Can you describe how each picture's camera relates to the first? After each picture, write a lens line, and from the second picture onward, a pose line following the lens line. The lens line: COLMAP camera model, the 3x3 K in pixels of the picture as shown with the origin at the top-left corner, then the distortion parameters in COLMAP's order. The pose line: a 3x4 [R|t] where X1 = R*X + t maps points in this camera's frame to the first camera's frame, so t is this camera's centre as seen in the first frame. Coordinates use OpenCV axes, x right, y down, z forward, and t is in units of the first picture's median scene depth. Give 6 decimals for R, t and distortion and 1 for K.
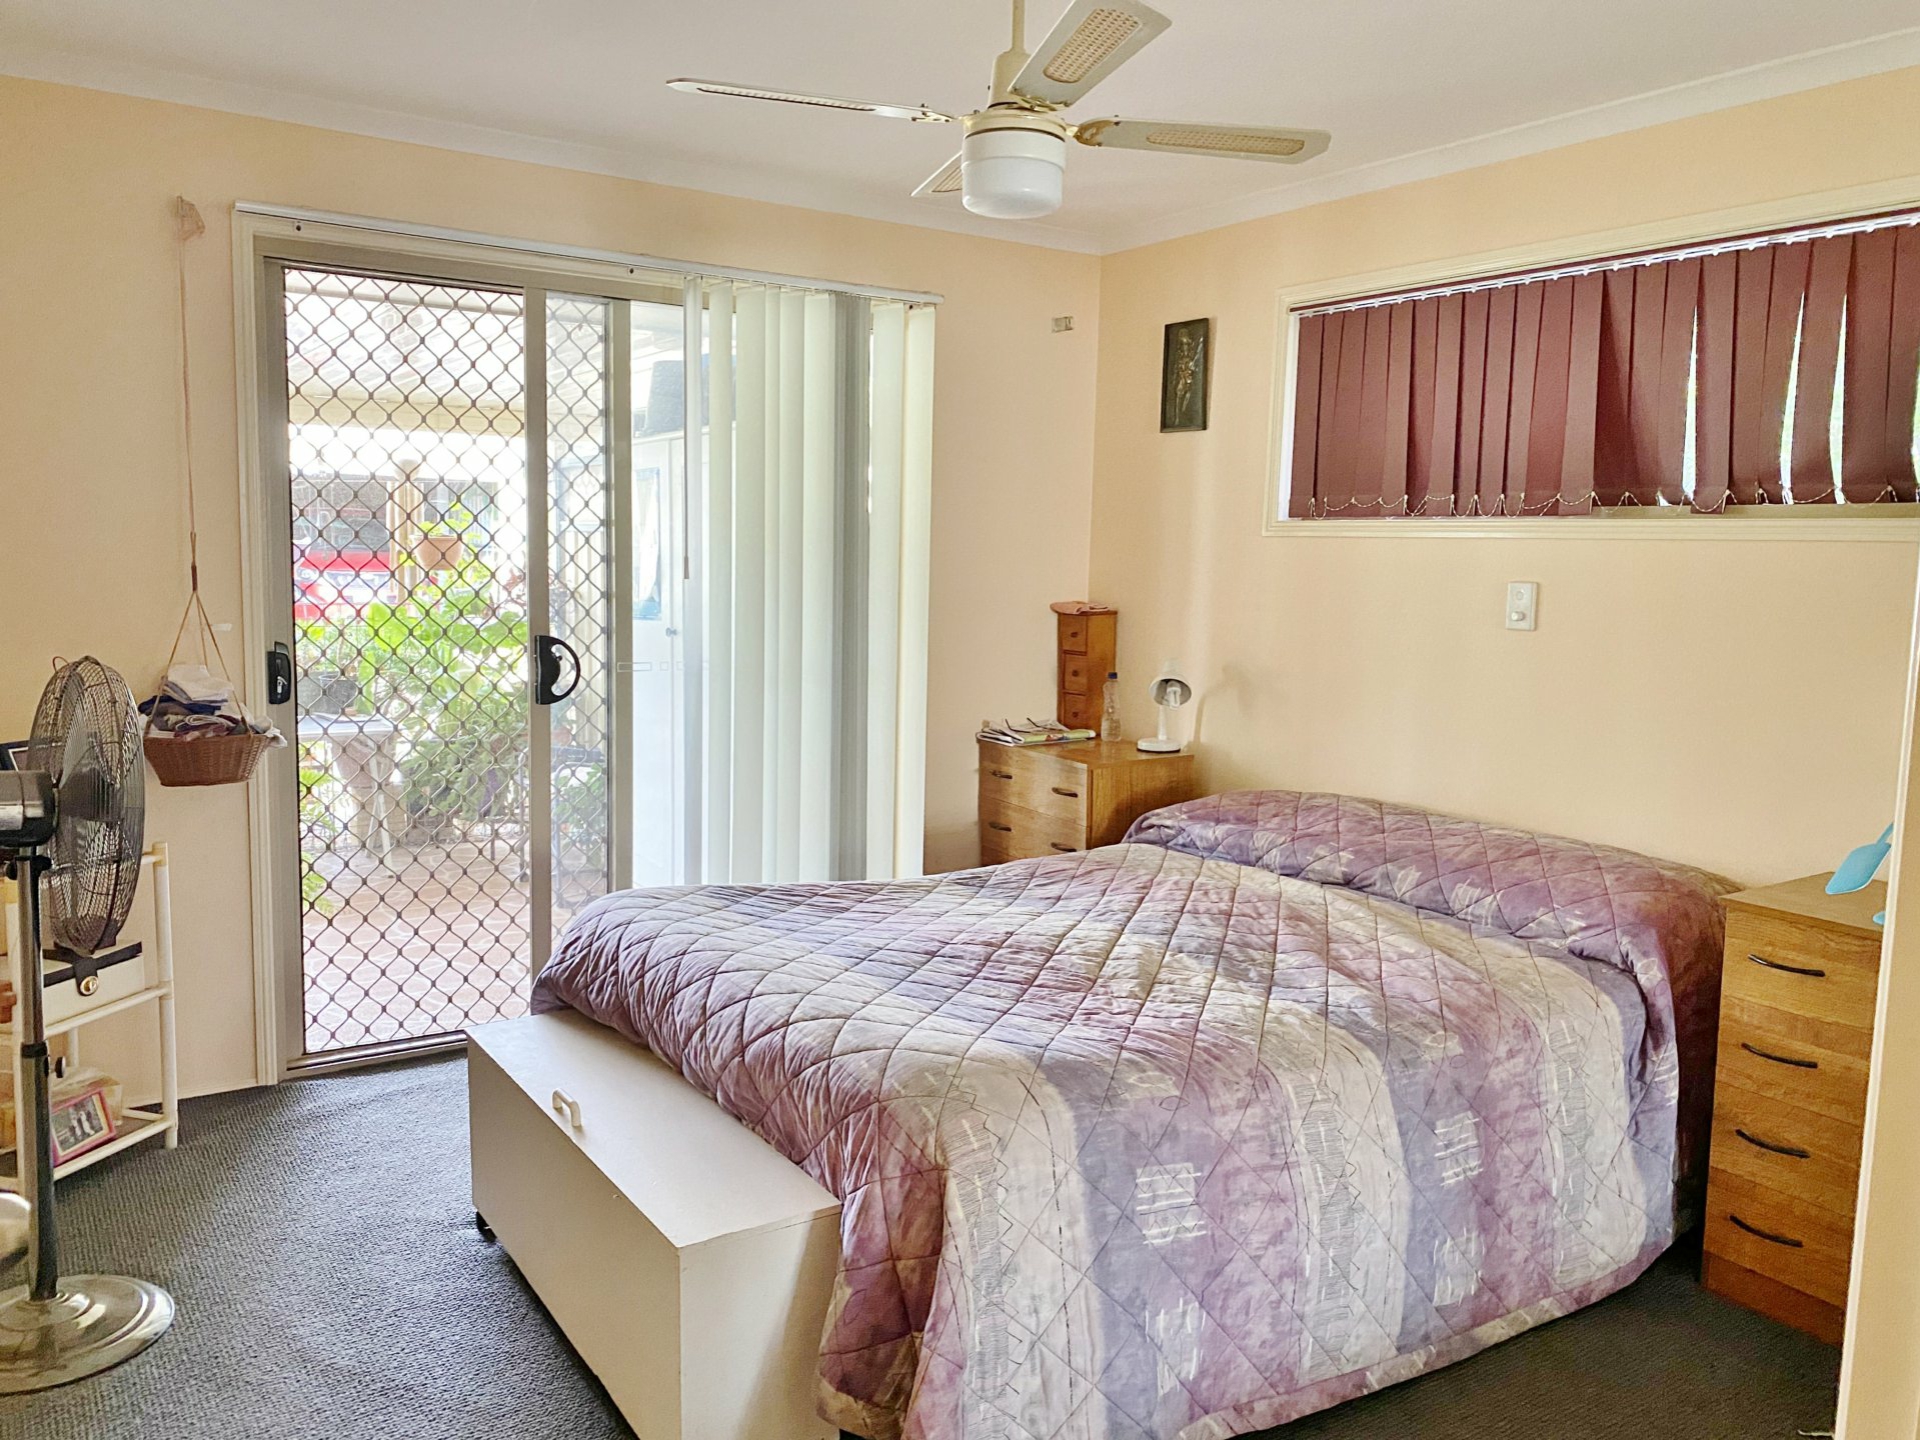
lens RADIAL K [[1476.8, 0, 960.0], [0, 1476.8, 720.0], [0, 0, 1]] dist [0.089928, -0.094959]
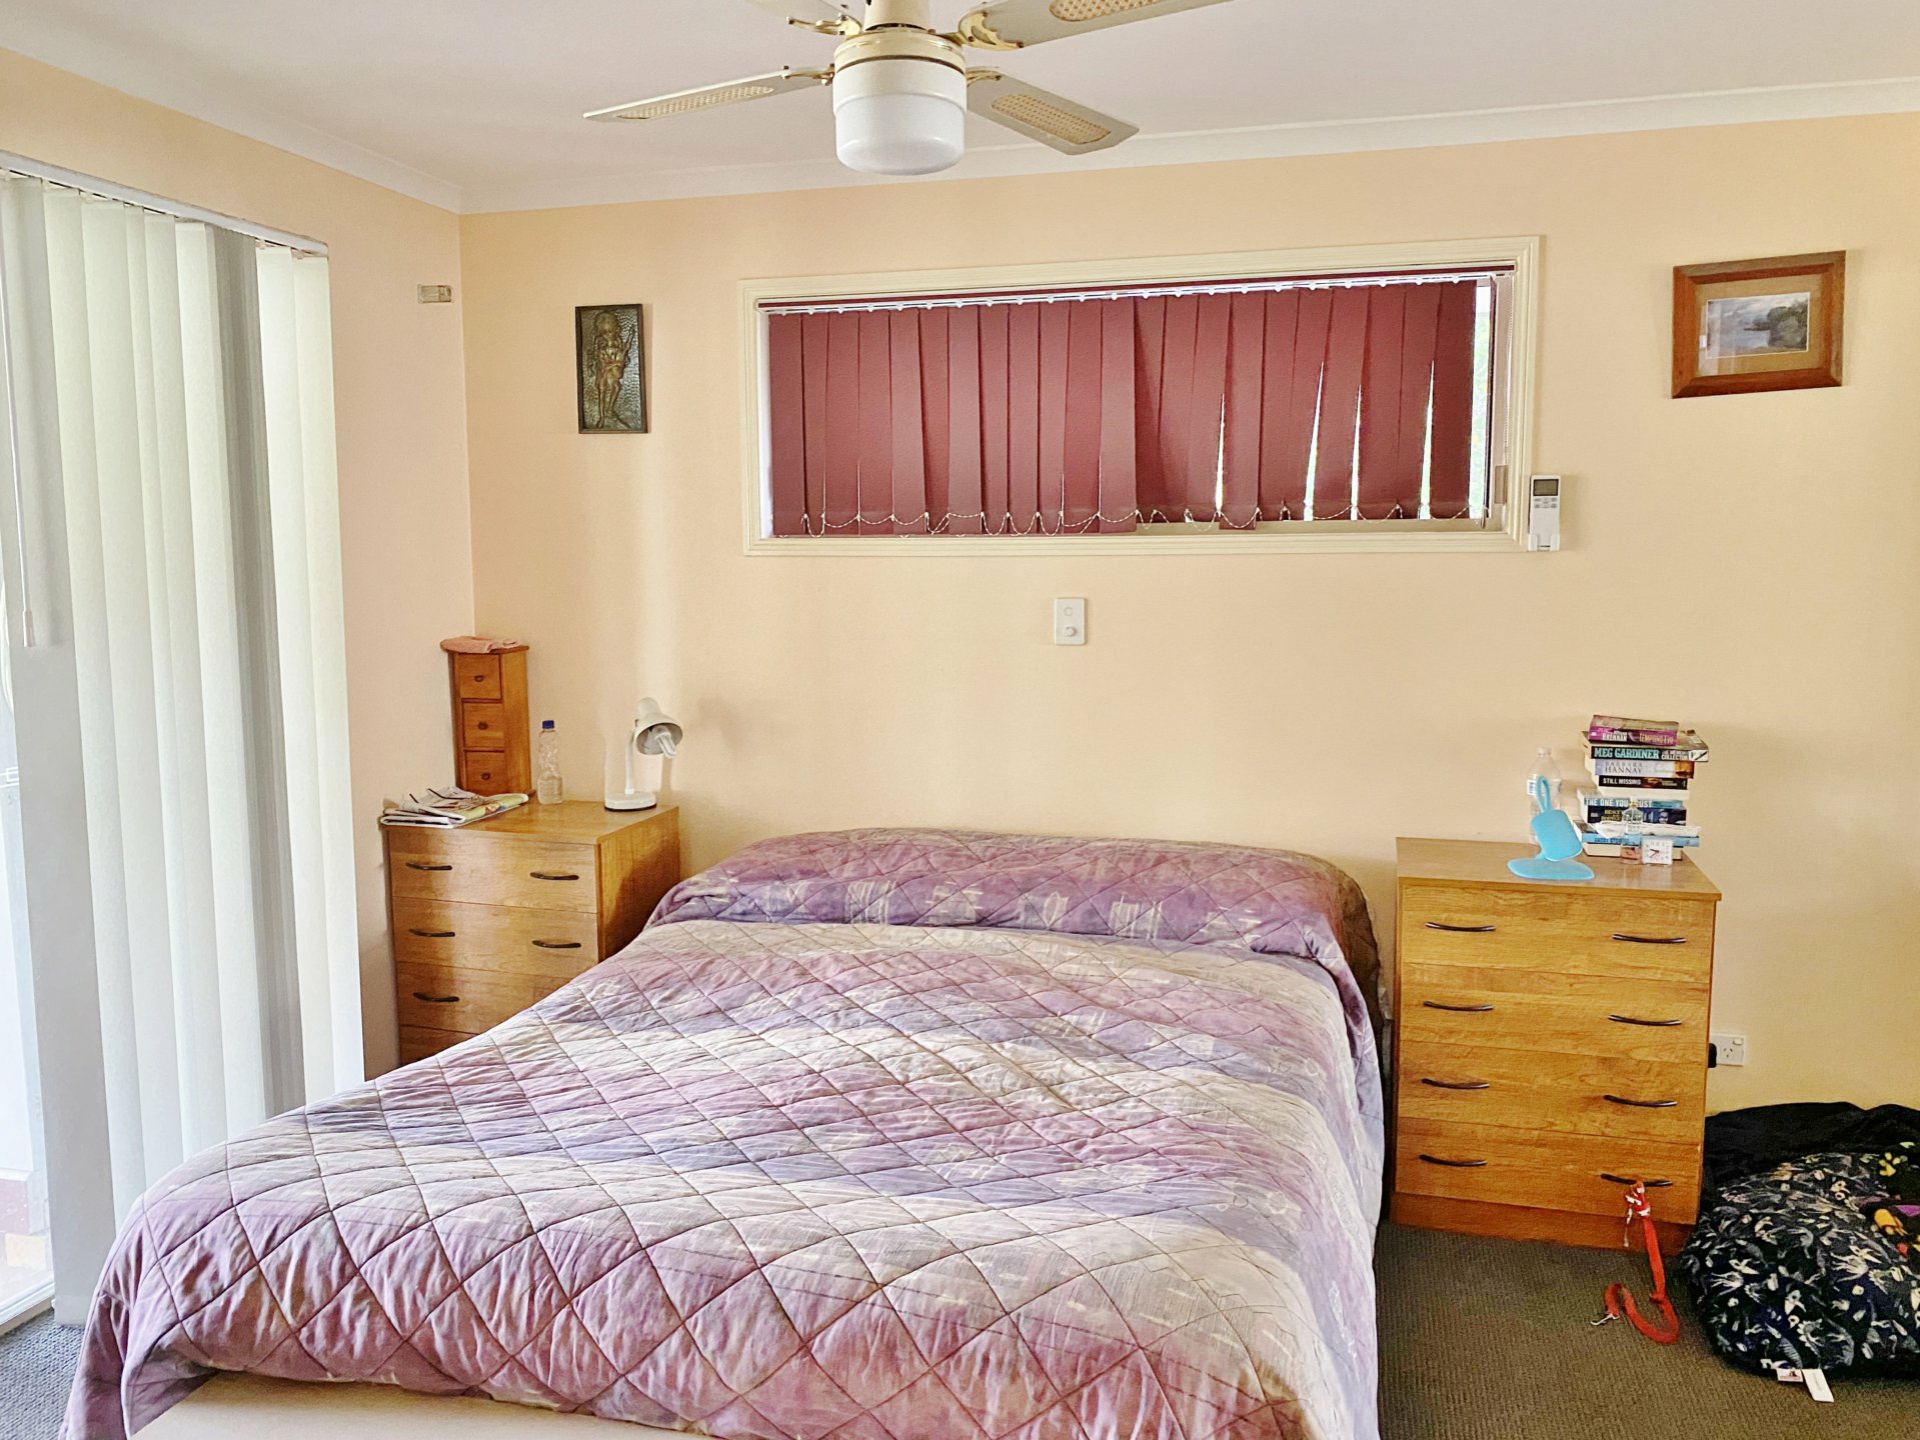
lens RADIAL K [[1474.6, 0, 960.0], [0, 1474.6, 720.0], [0, 0, 1]] dist [0.149573, -0.296429]
pose [[0.755733, -0.103121, 0.646710, -0.366585], [0.099231, 0.994154, 0.042563, -0.063413], [-0.647319, 0.032008, 0.761547, 0.299288]]
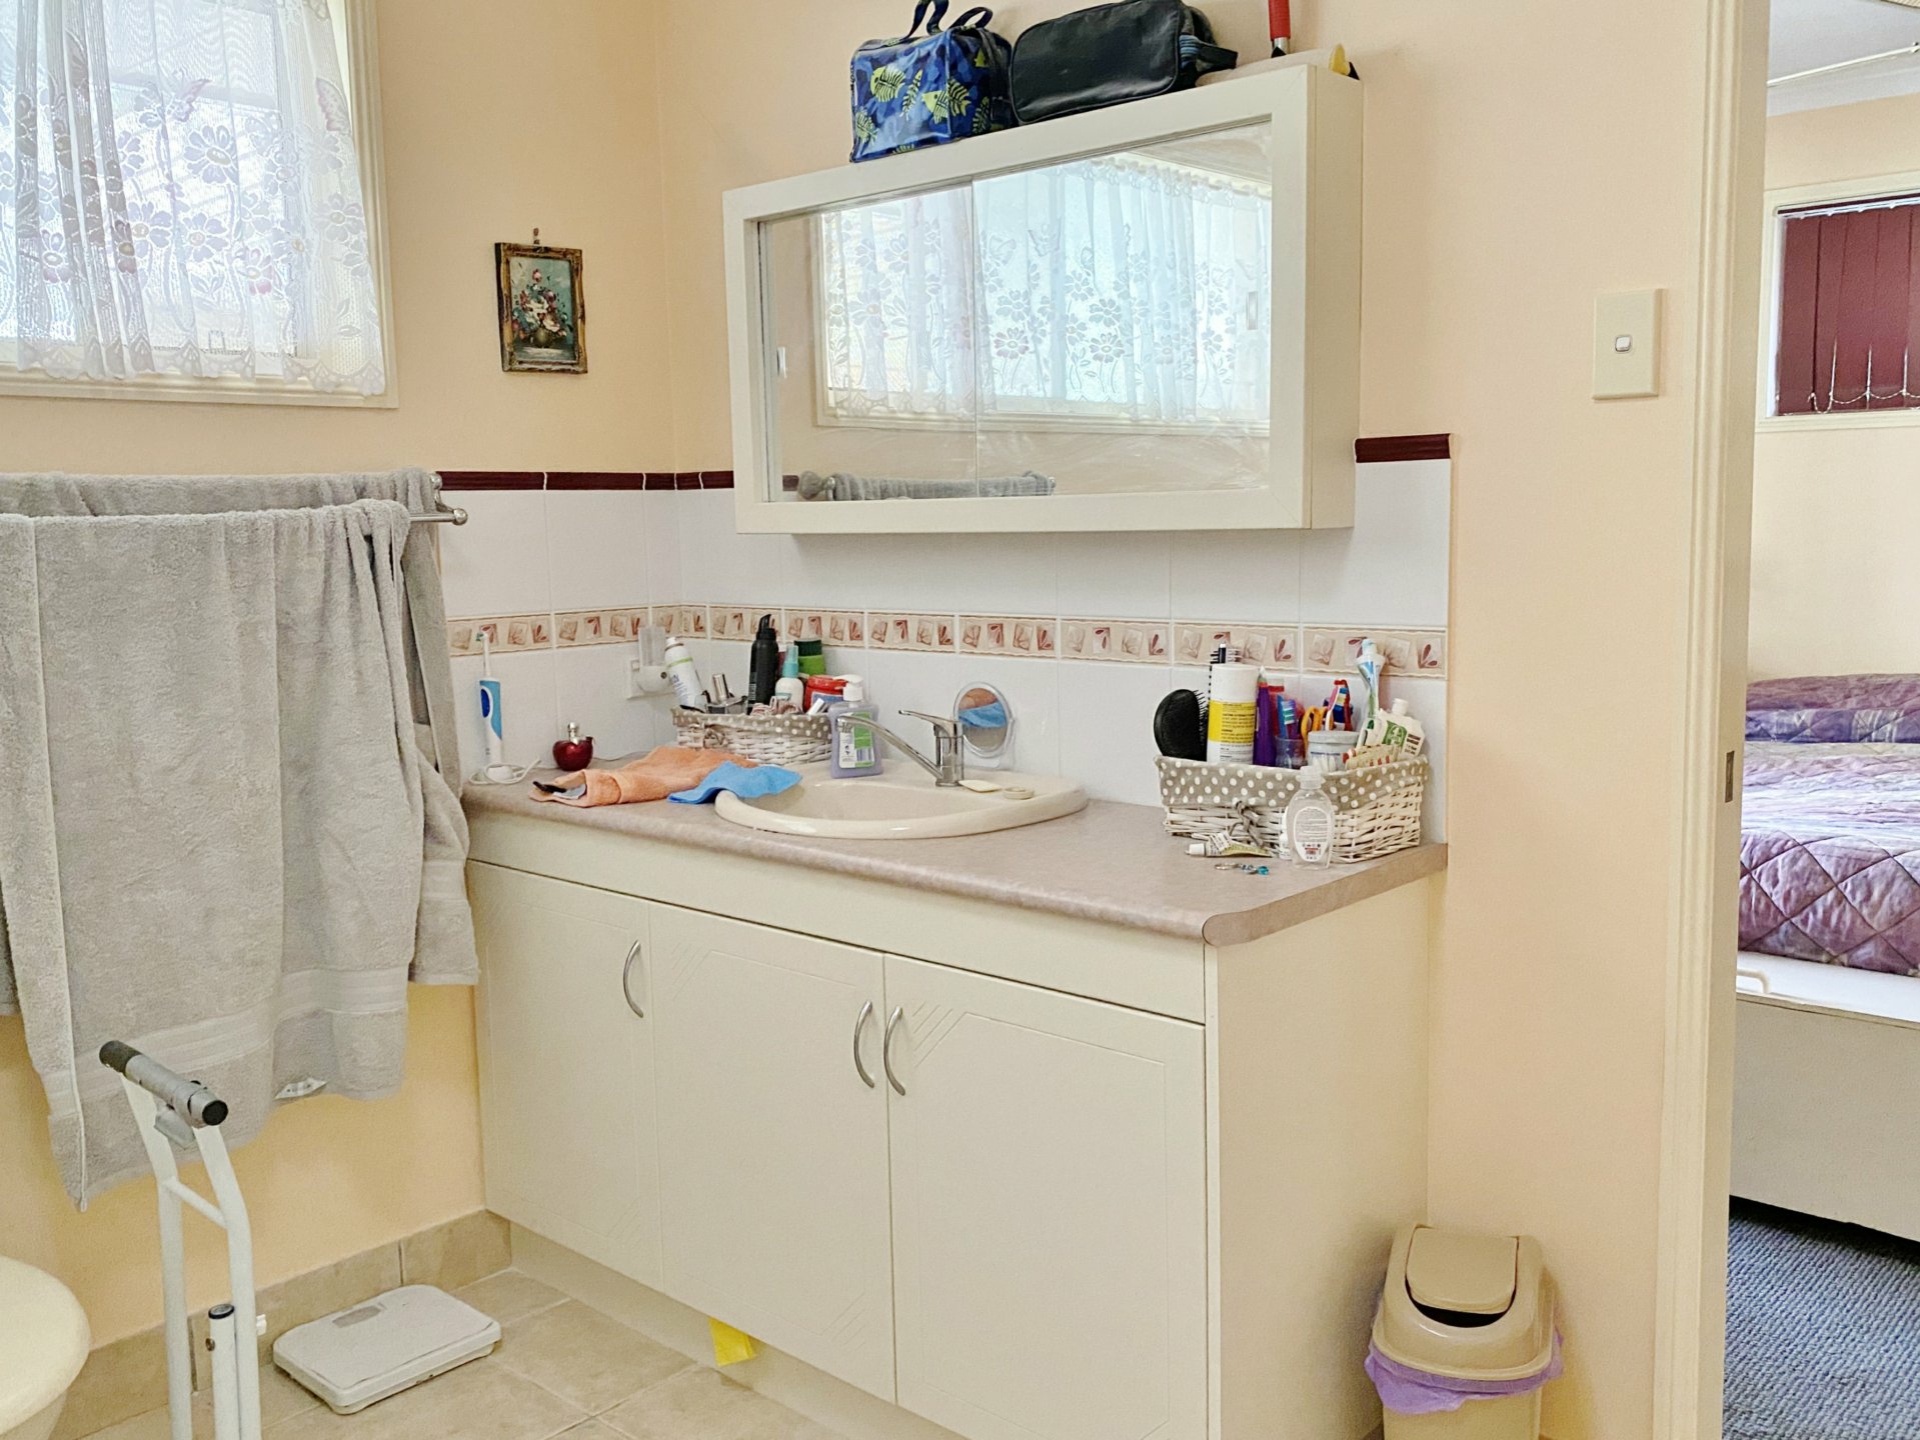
lens RADIAL K [[1681.6, 0, 960.0], [0, 1681.6, 720.0], [0, 0, 1]] dist [0.004876, 0.006408]
pose [[0.968737, -0.076928, 0.235860, -0.778099], [0.074969, 0.997036, 0.017277, 0.016011], [-0.236490, 0.000946, 0.971633, 0.002814]]
